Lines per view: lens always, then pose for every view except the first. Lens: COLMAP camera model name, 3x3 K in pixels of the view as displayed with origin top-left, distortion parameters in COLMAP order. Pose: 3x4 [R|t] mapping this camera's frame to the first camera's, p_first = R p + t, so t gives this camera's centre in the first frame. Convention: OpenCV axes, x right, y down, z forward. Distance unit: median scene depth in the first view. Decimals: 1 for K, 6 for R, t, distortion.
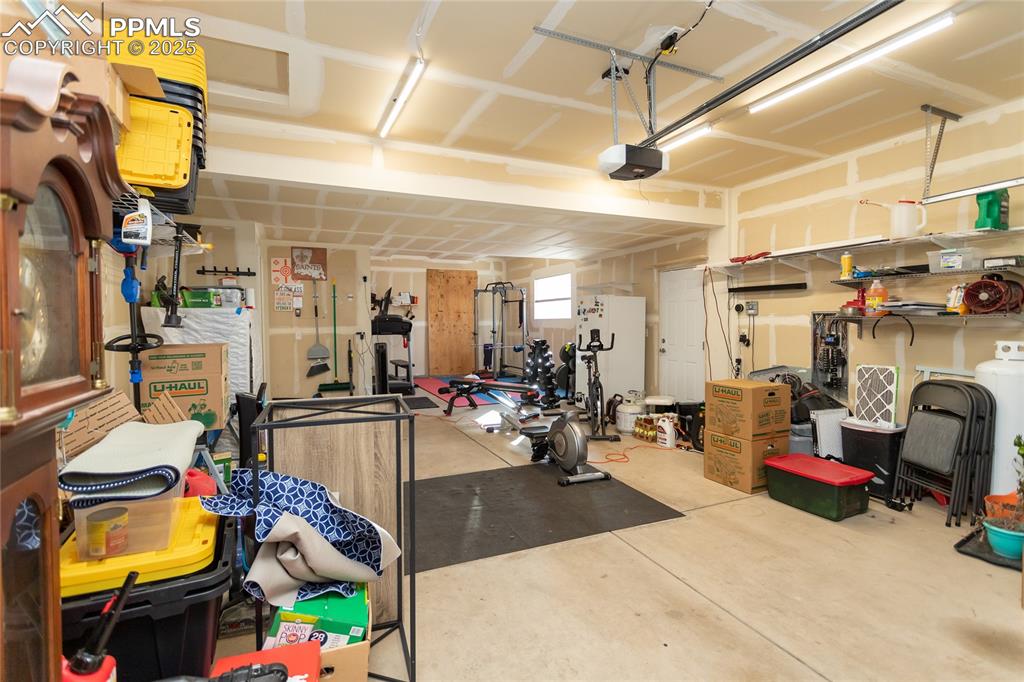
lens RADIAL K [[499.3, 0, 497.5], [0, 499.3, 337.6], [0, 0, 1]] dist [0.004154, 0.000188]
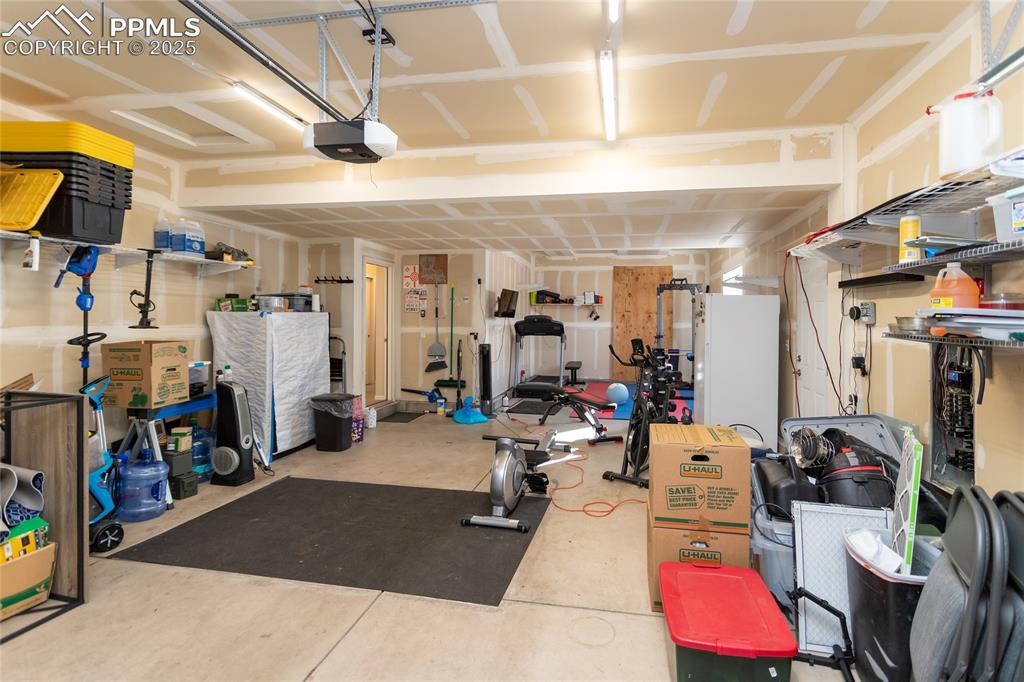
lens RADIAL K [[499.3, 0, 514.3], [0, 499.3, 318.7], [0, 0, 1]] dist [0.004154, 0.000188]
pose [[0.817579, 0.013612, -0.575656, 0.498080], [-0.031926, 0.999254, -0.021713, -0.025627], [0.574931, 0.036130, 0.817404, 0.254894]]
